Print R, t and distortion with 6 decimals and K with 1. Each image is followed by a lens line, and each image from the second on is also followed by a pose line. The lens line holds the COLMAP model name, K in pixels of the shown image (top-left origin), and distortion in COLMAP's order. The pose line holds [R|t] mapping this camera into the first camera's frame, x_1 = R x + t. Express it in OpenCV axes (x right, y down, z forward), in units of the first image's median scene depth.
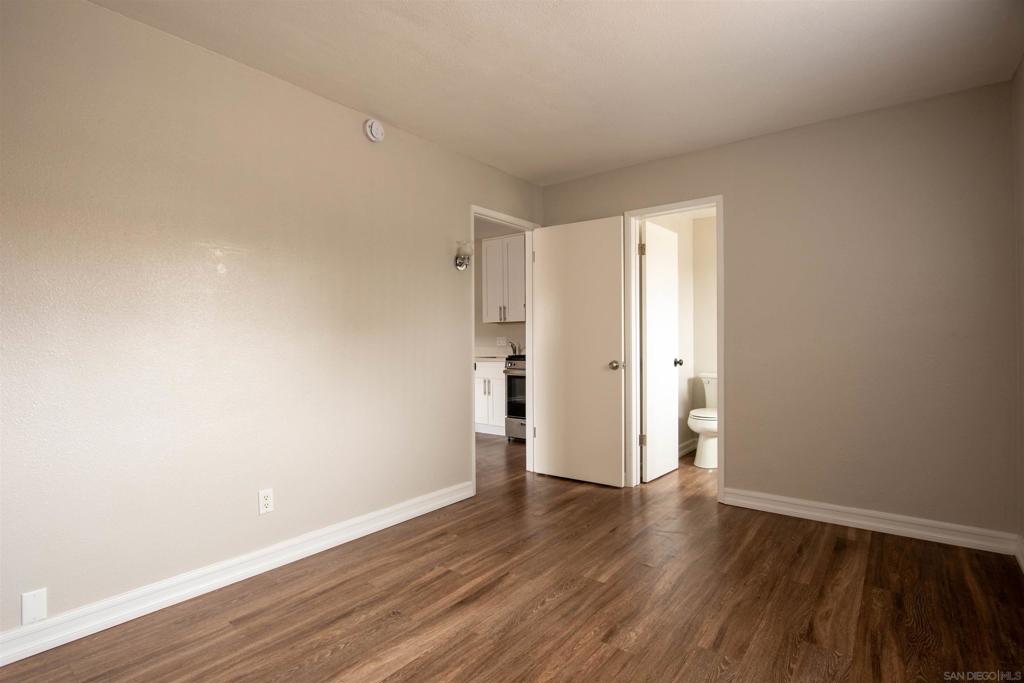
lens RADIAL K [[510.6, 0, 511.0], [0, 510.6, 343.6], [0, 0, 1]] dist [-0.007024, 0.000721]
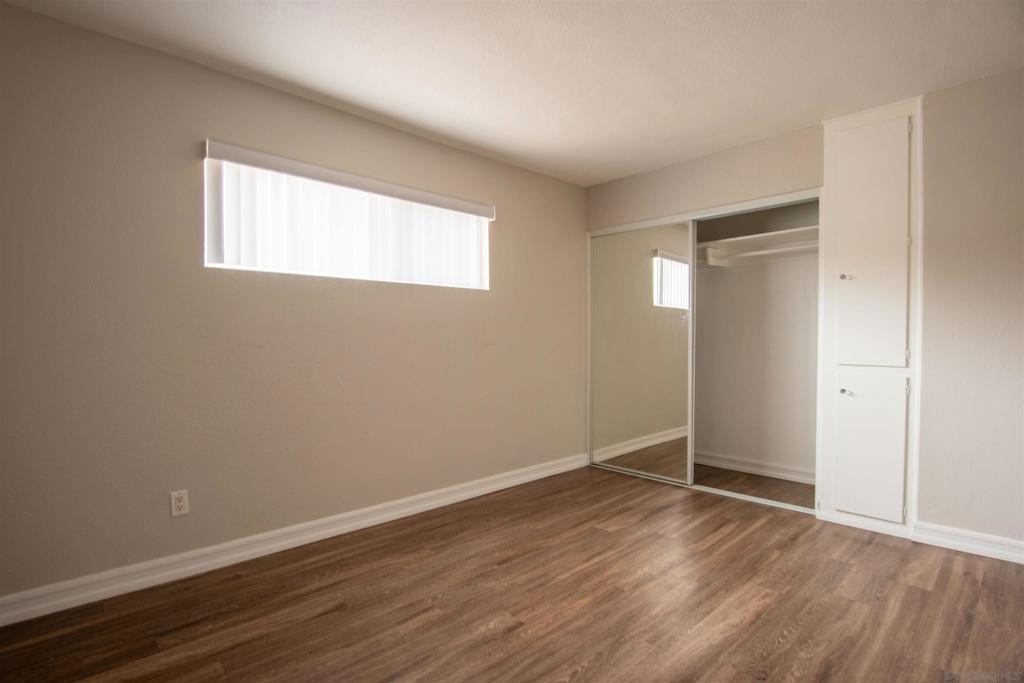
lens RADIAL K [[510.6, 0, 512.1], [0, 510.6, 341.5], [0, 0, 1]] dist [-0.007024, 0.000721]
pose [[-0.989197, 0.006340, 0.146453, 0.043238], [0.008012, 0.999909, 0.010835, -0.013635], [-0.146371, 0.011892, -0.989158, 1.993455]]
